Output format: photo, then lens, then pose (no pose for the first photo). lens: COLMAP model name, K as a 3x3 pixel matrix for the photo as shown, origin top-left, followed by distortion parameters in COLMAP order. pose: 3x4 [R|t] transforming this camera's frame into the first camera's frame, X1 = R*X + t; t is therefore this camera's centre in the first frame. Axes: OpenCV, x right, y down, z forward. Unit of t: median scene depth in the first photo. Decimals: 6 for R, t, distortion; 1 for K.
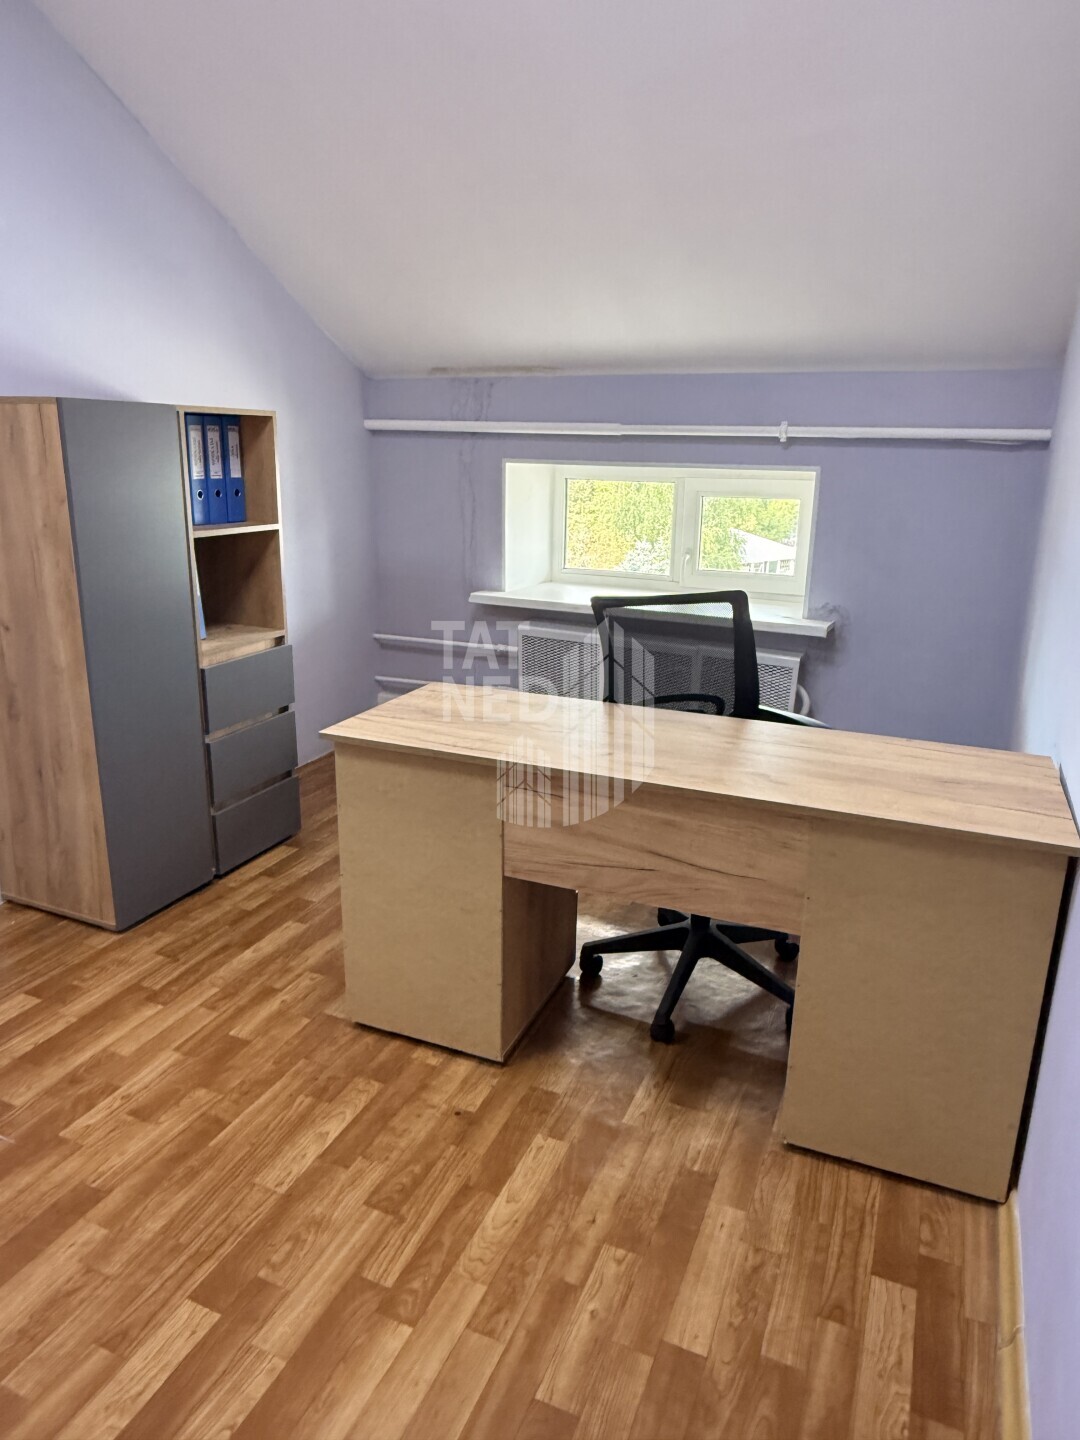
lens RADIAL K [[937.0, 0, 547.8], [0, 937.0, 713.7], [0, 0, 1]] dist [0.004096, -0.000068]
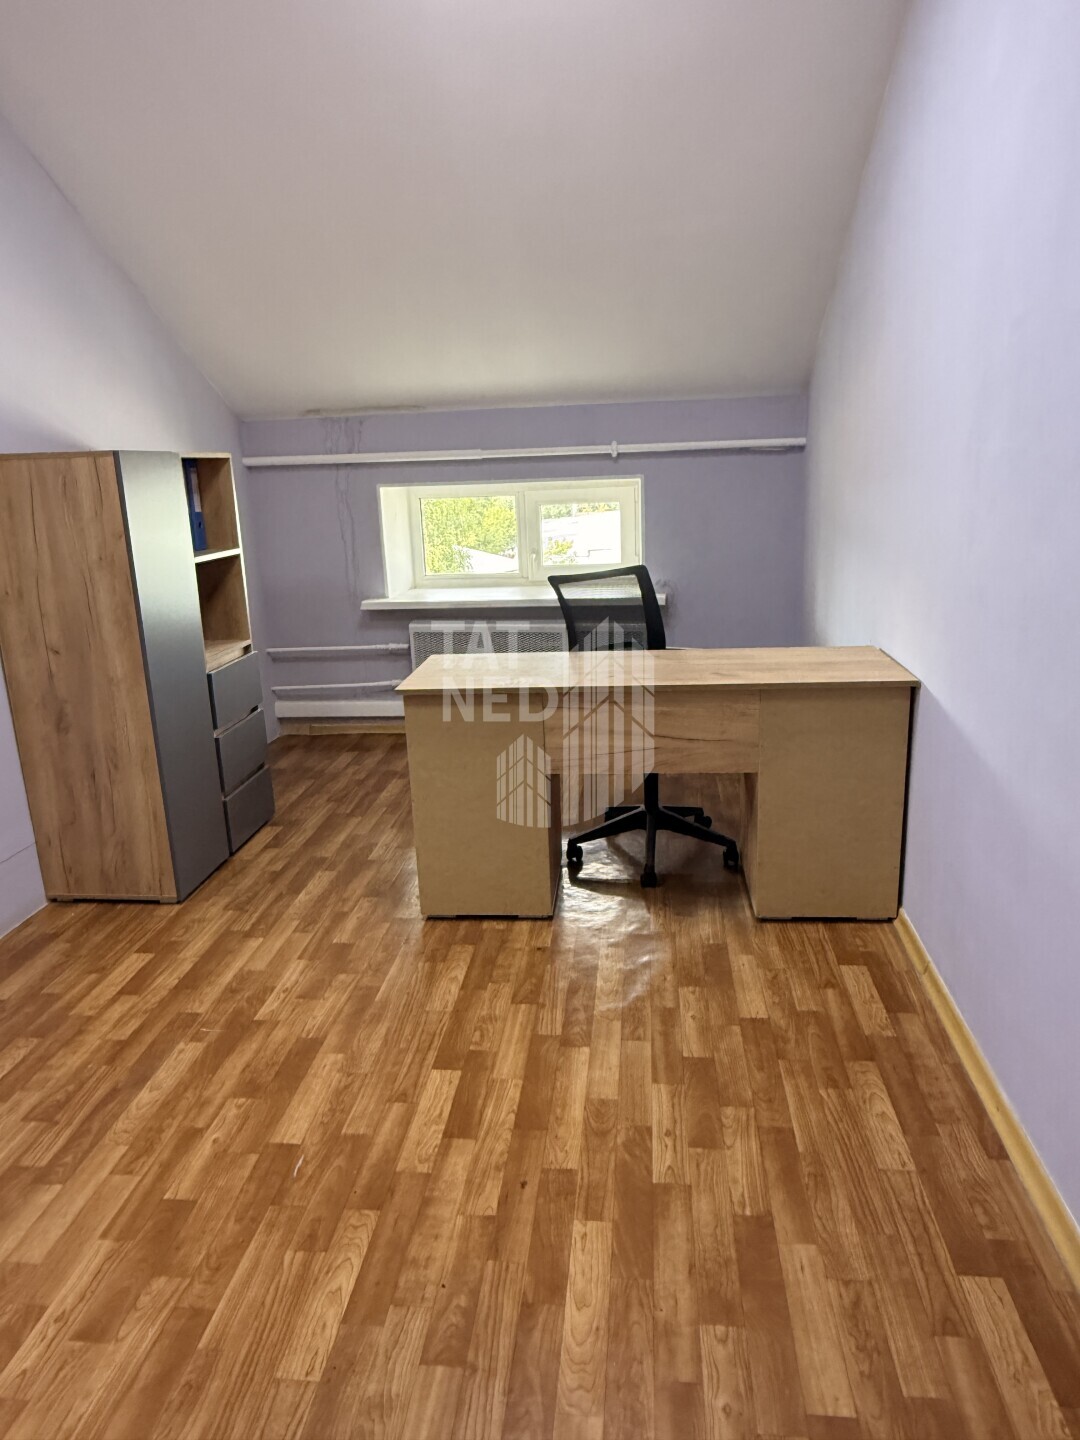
lens RADIAL K [[937.0, 0, 540.9], [0, 937.0, 718.8], [0, 0, 1]] dist [0.004096, -0.000068]
pose [[0.953384, -0.130286, 0.272184, -0.364372], [0.135189, 0.990820, 0.000744, 0.076504], [-0.269782, 0.036087, 0.962245, -0.293379]]
